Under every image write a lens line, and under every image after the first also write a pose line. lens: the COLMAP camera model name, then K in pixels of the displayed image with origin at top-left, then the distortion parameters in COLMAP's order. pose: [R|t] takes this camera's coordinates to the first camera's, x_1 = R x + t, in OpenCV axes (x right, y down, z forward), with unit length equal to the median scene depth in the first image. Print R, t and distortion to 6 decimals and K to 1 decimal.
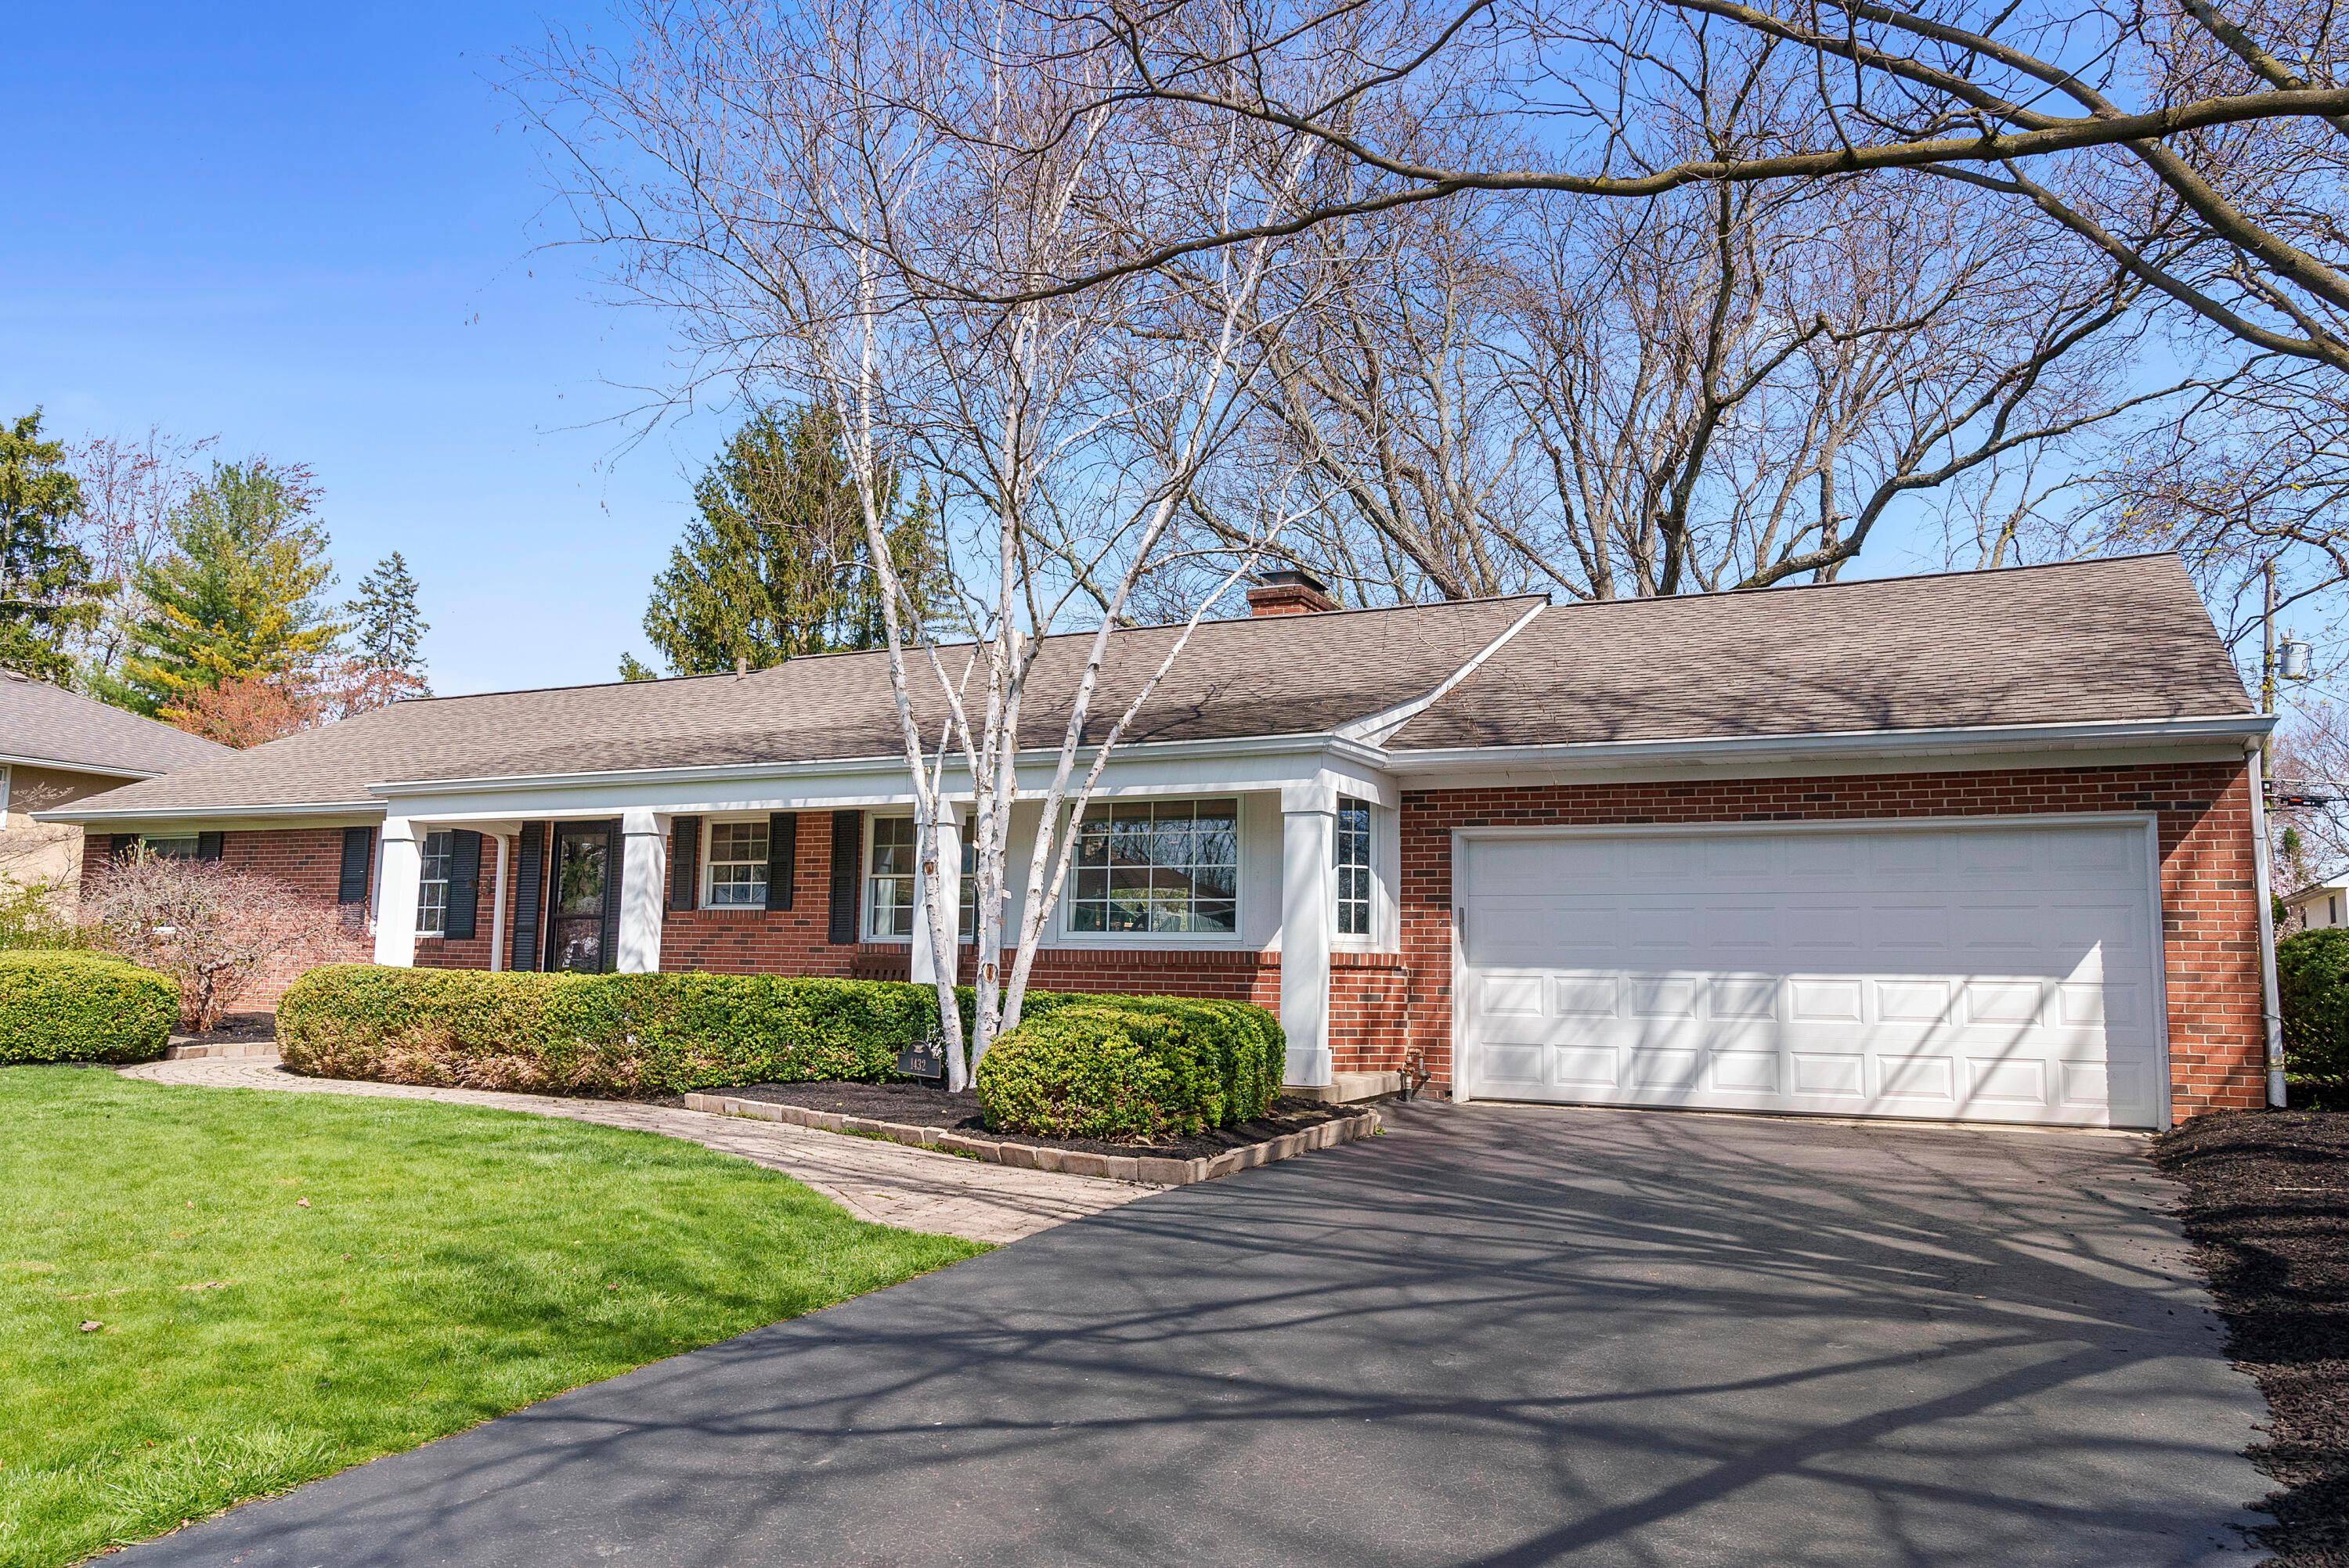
lens RADIAL K [[1764.7, 0, 1174.5], [0, 1764.7, 784.0], [0, 0, 1]] dist [-0.009801, -0.003371]
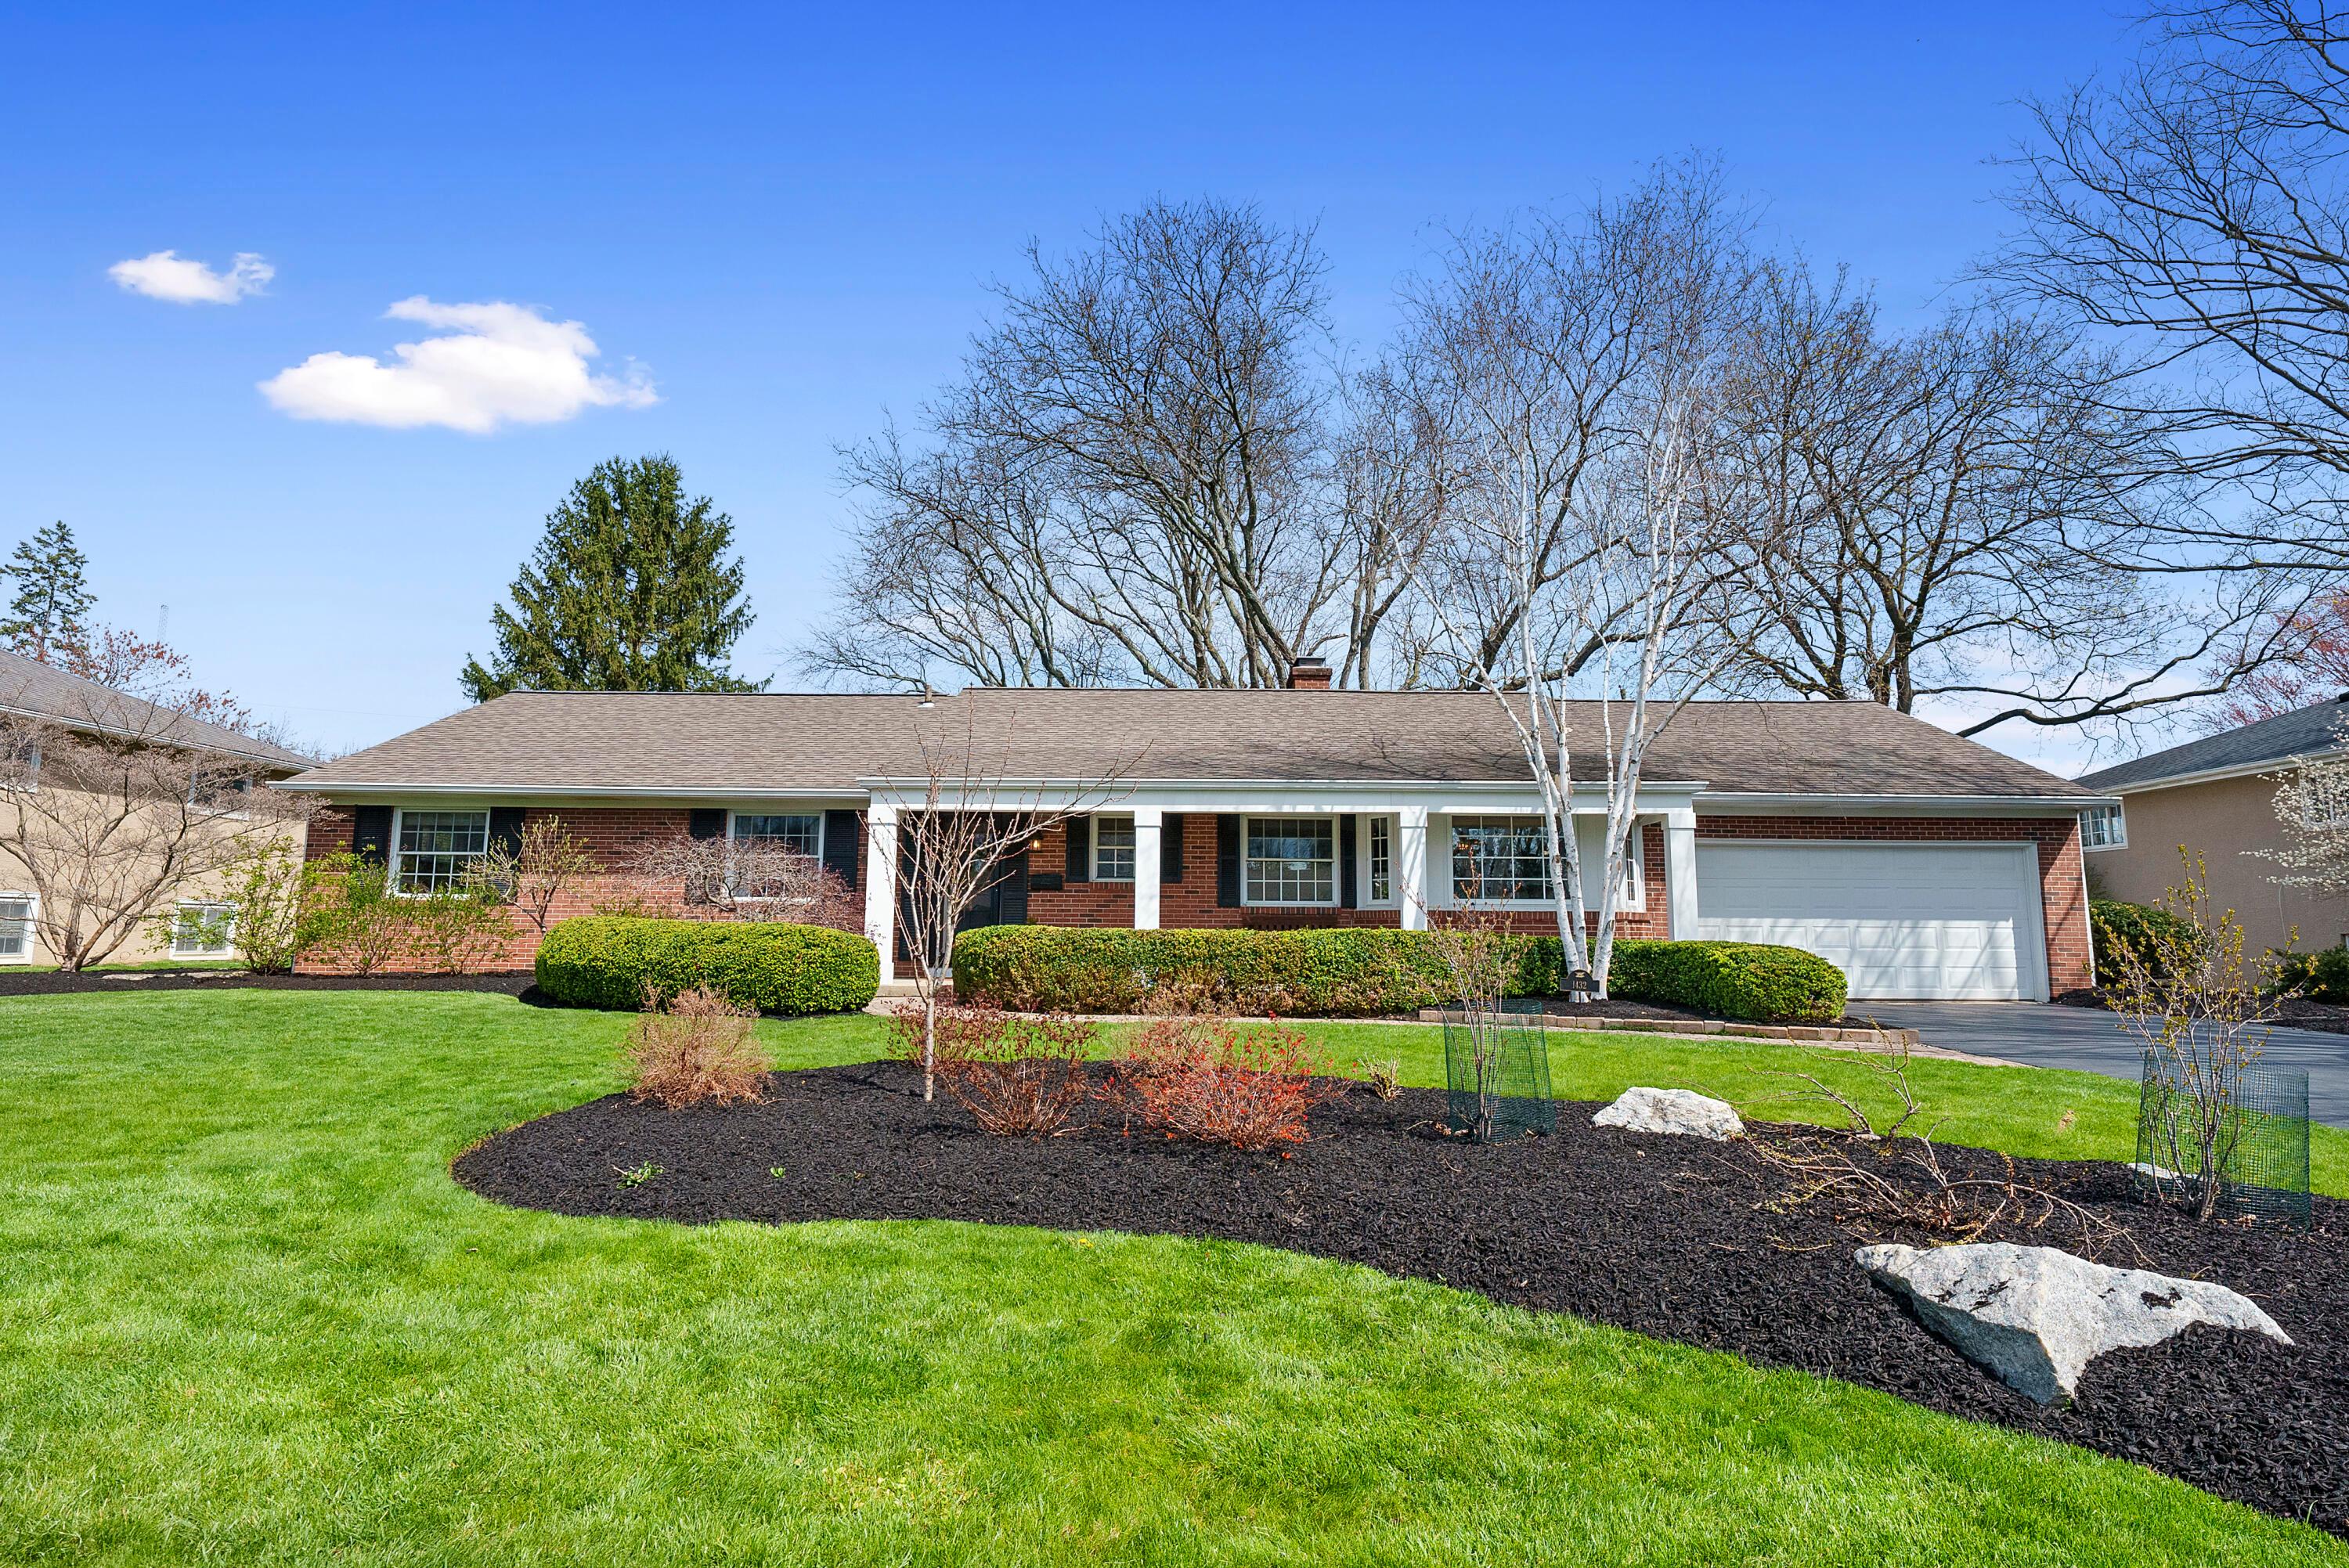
lens RADIAL K [[1284.1, 0, 1174.5], [0, 1284.1, 784.0], [0, 0, 1]] dist [0.002195, 0.000006]
pose [[0.873593, 0.044482, 0.484621, -0.724131], [-0.042159, 0.998988, -0.015696, 0.010385], [-0.484828, -0.006719, 0.874584, 0.129306]]
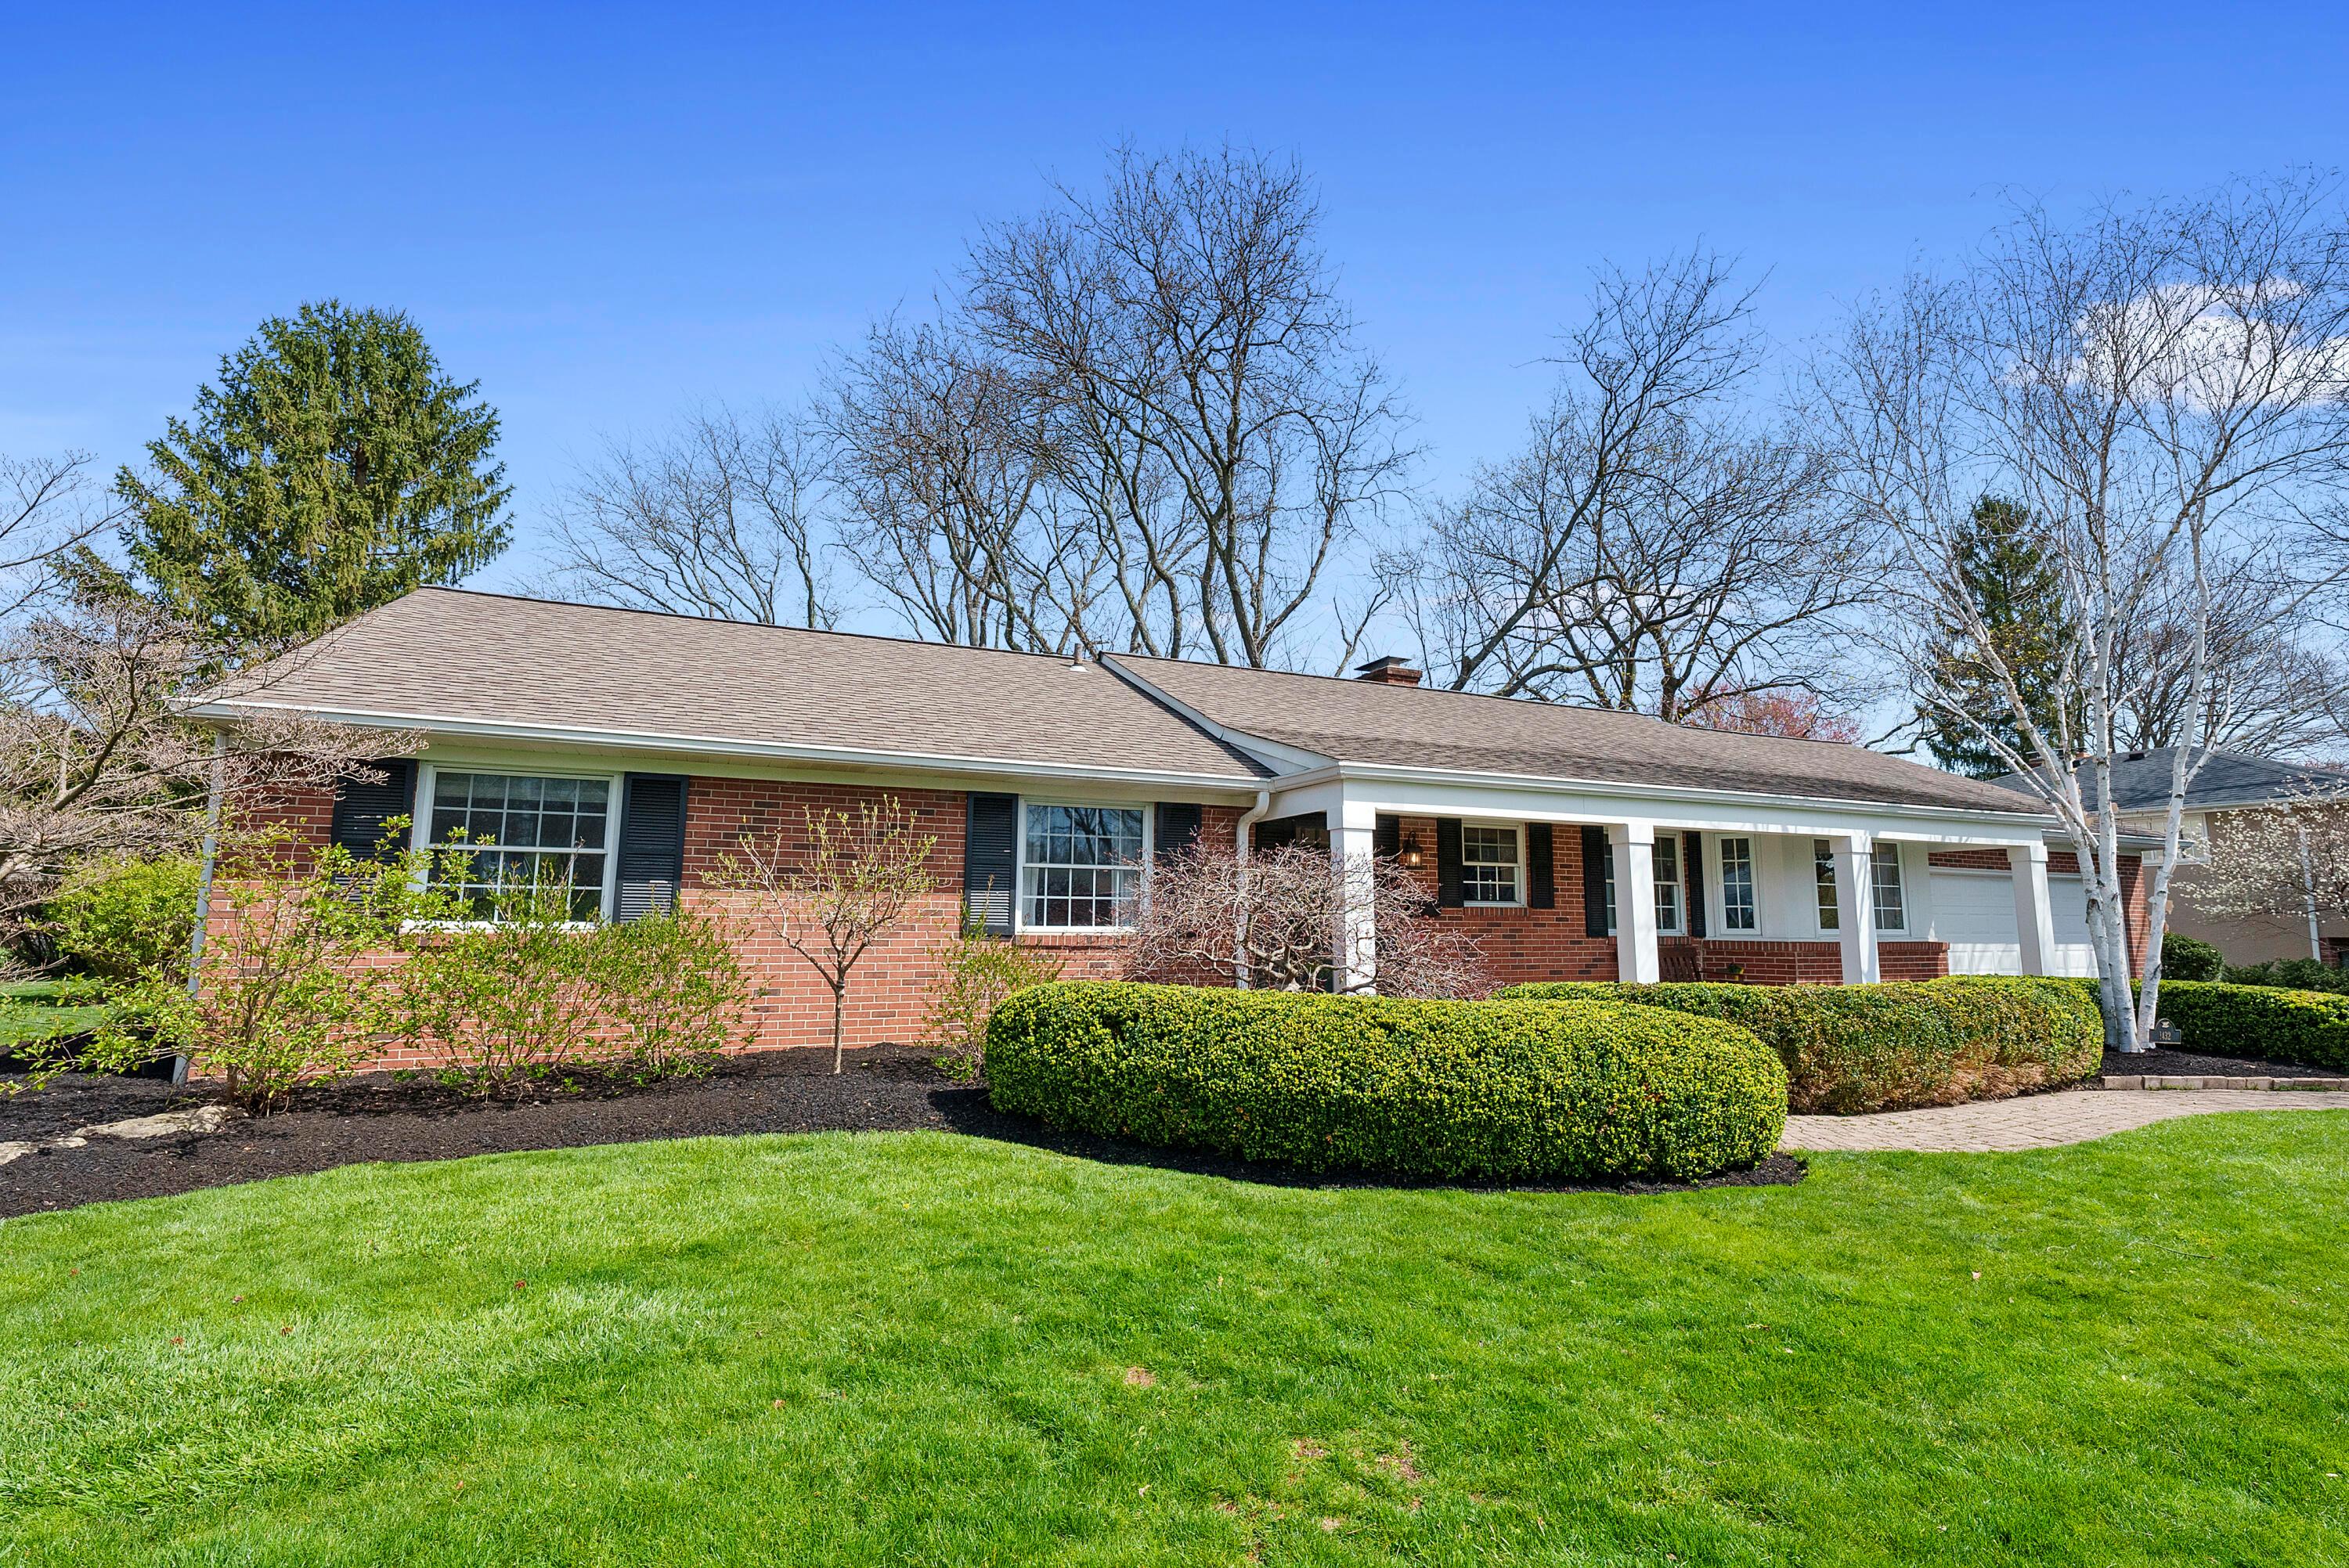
lens RADIAL K [[1085.4, 0, 1174.5], [0, 1085.4, 784.0], [0, 0, 1]] dist [-0.000305, -0.000052]
pose [[0.585216, 0.081574, 0.806763, -0.951931], [-0.083324, 0.995710, -0.040237, 0.039932], [-0.806585, -0.043676, 0.589503, 0.785820]]
